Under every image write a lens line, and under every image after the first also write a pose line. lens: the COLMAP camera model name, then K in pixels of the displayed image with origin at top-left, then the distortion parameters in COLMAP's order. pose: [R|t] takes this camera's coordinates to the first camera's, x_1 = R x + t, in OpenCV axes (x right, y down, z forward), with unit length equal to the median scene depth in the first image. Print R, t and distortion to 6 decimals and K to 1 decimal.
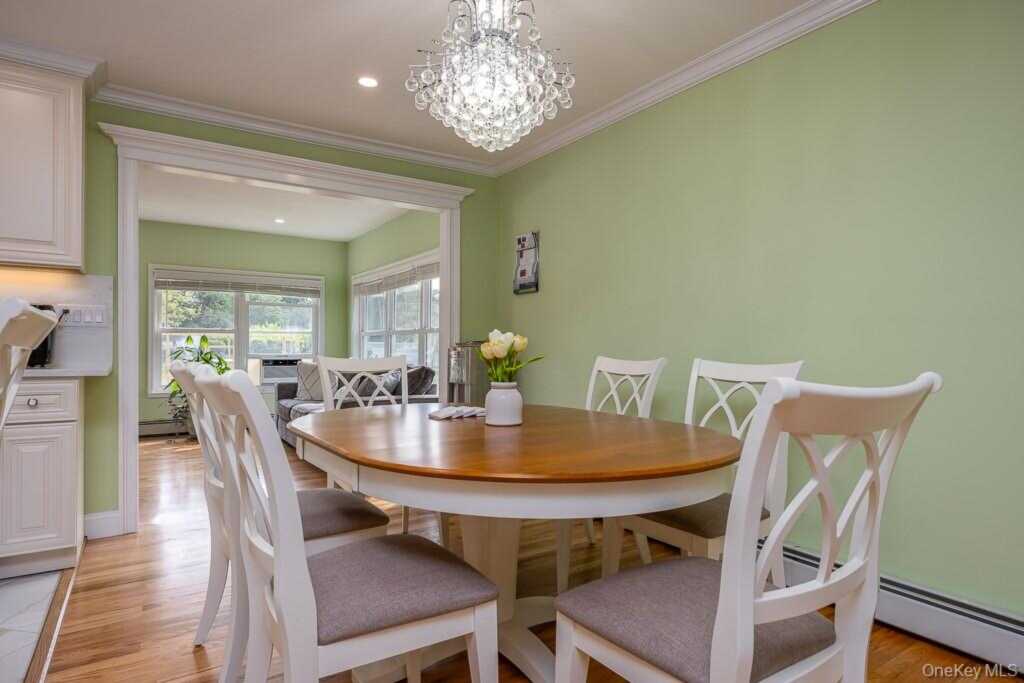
lens RADIAL K [[565.8, 0, 512.0], [0, 565.8, 344.1], [0, 0, 1]] dist [-0.000818, 0.000288]
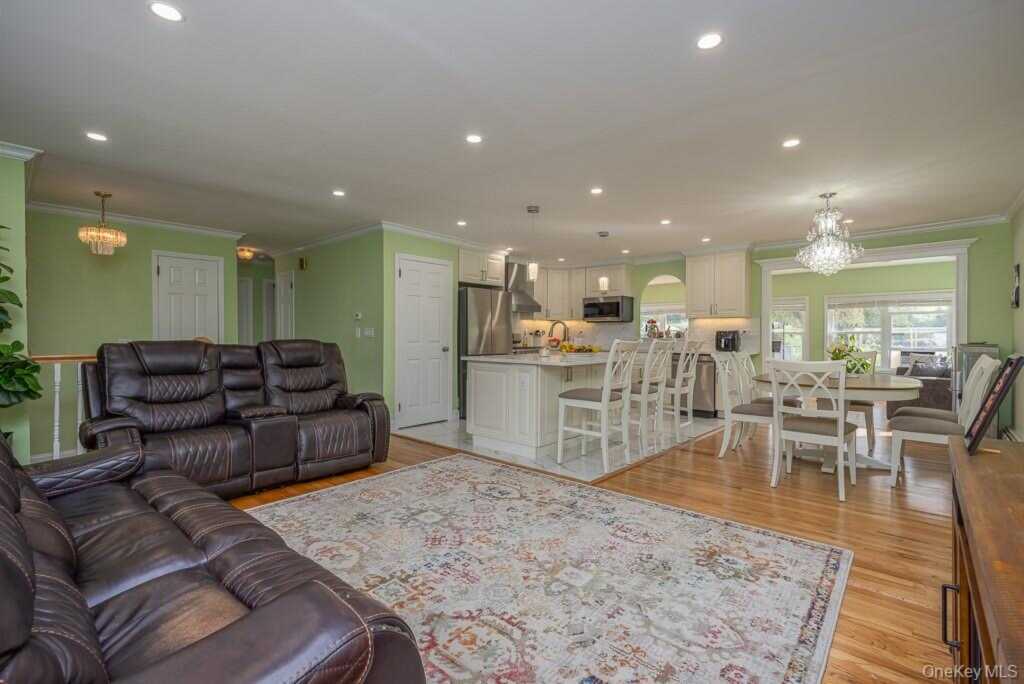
lens RADIAL K [[457.7, 0, 512.7], [0, 457.7, 339.2], [0, 0, 1]] dist [-0.018374, -0.000742]
pose [[0.252439, 0.000453, -0.967613, 0.475631], [0.004916, 0.999986, 0.001750, -0.012002], [0.967600, -0.005199, 0.252433, -0.292943]]
